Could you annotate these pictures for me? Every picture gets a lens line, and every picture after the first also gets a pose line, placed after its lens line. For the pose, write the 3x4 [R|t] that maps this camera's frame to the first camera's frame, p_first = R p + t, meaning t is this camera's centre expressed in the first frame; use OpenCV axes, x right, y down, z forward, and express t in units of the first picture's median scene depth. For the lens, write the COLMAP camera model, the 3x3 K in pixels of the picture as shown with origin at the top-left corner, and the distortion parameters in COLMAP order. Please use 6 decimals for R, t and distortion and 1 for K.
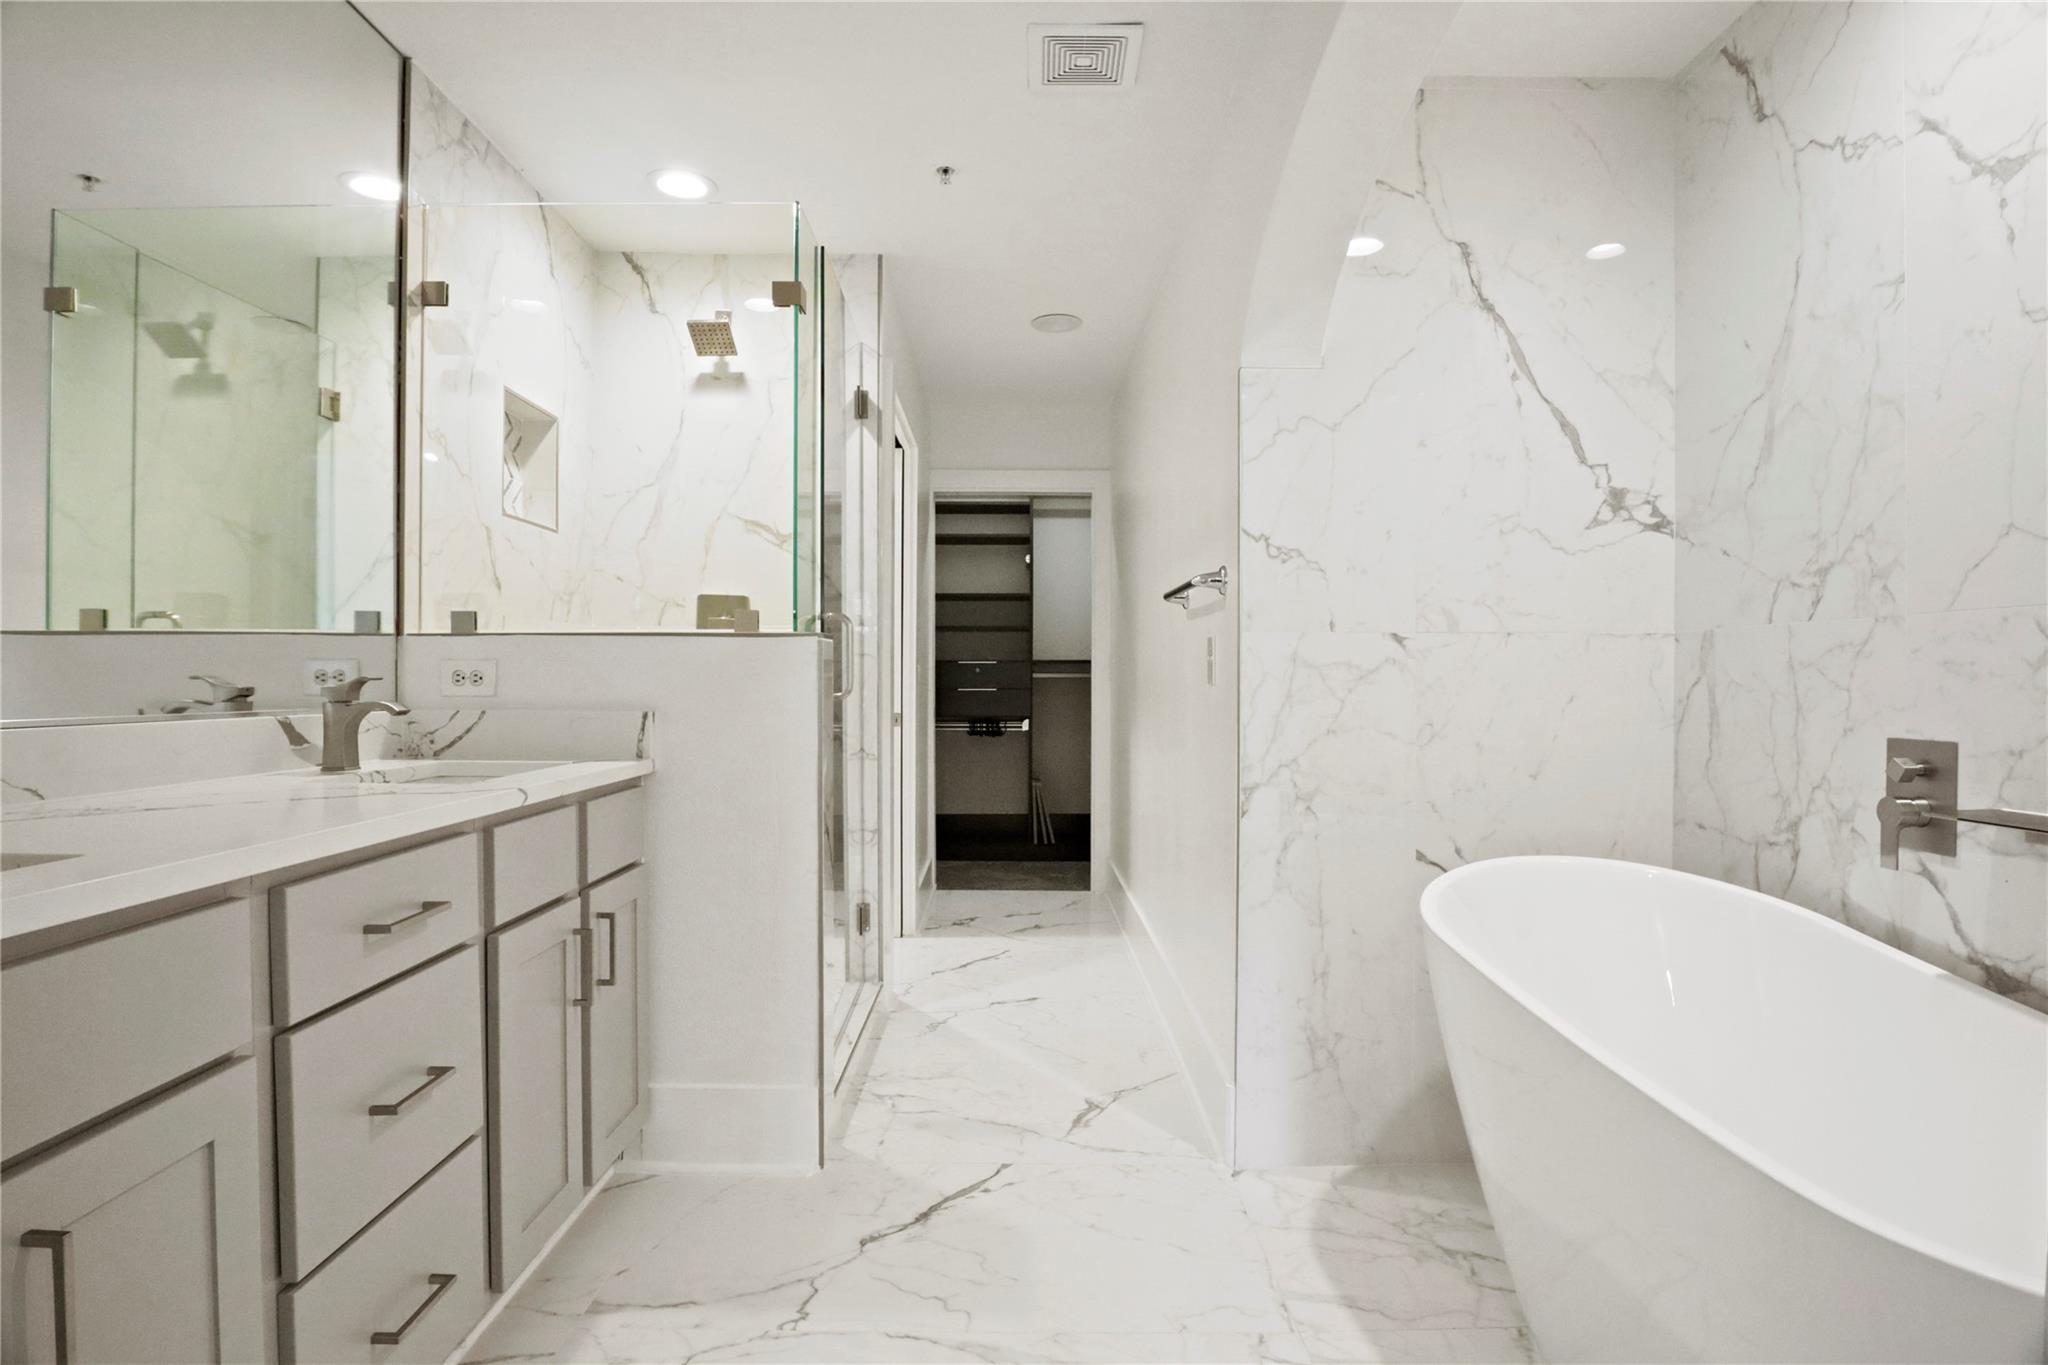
lens RADIAL K [[1049.7, 0, 1043.2], [0, 1049.7, 674.6], [0, 0, 1]] dist [-0.027882, 0.015753]
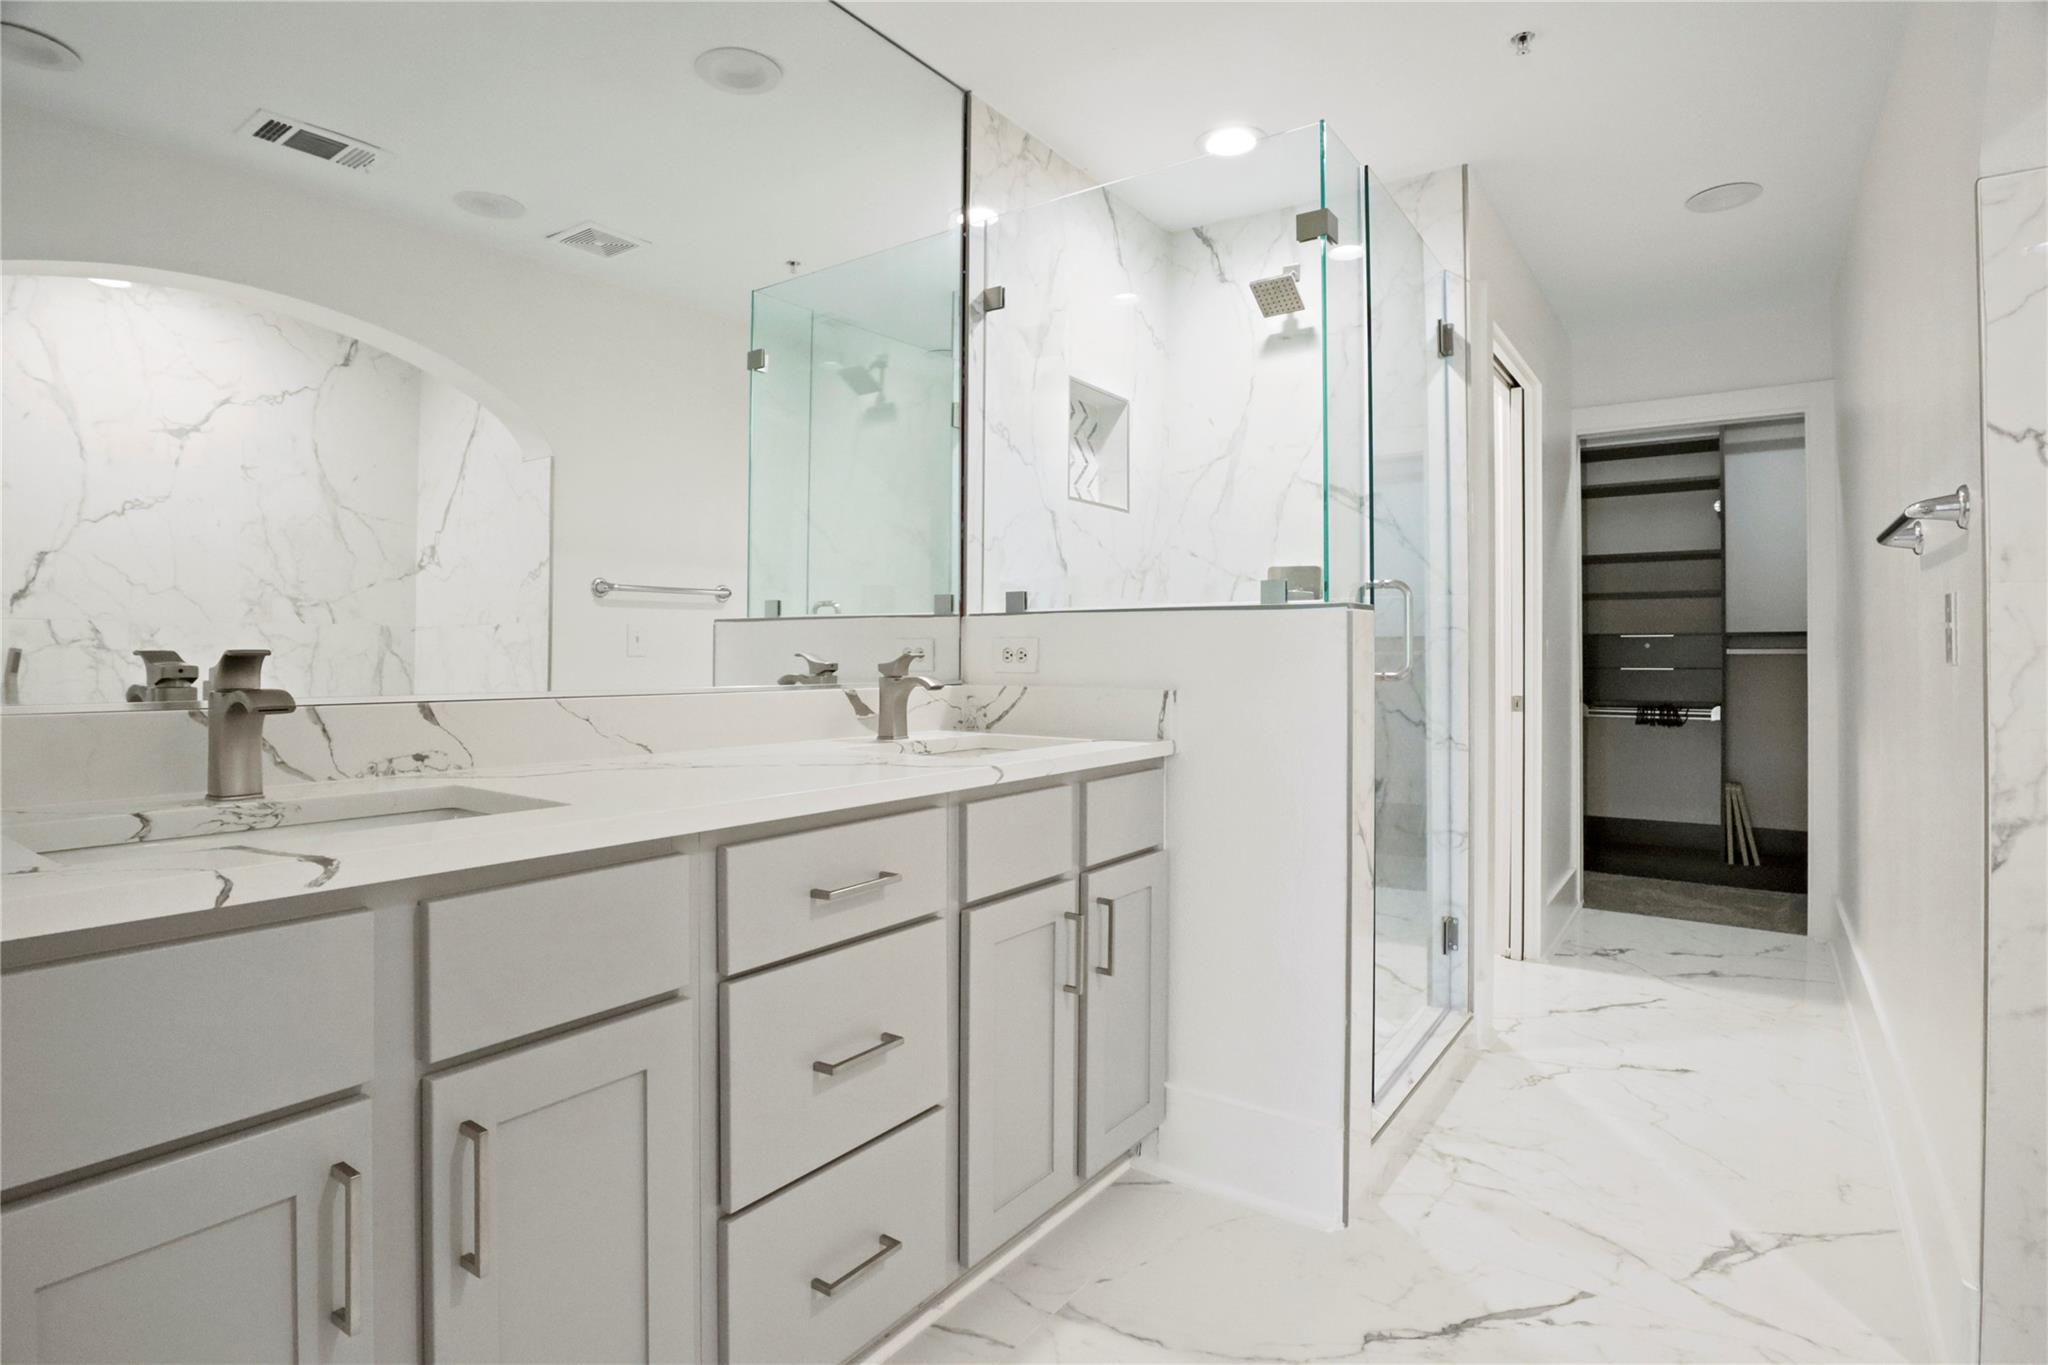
lens RADIAL K [[1068.2, 0, 1026.1], [0, 1068.2, 632.0], [0, 0, 1]] dist [-0.039437, 0.016477]
pose [[0.810749, -0.012658, -0.585257, 0.076085], [0.001980, 0.999820, -0.018881, 0.000270], [0.585390, 0.014149, 0.810628, 0.117721]]
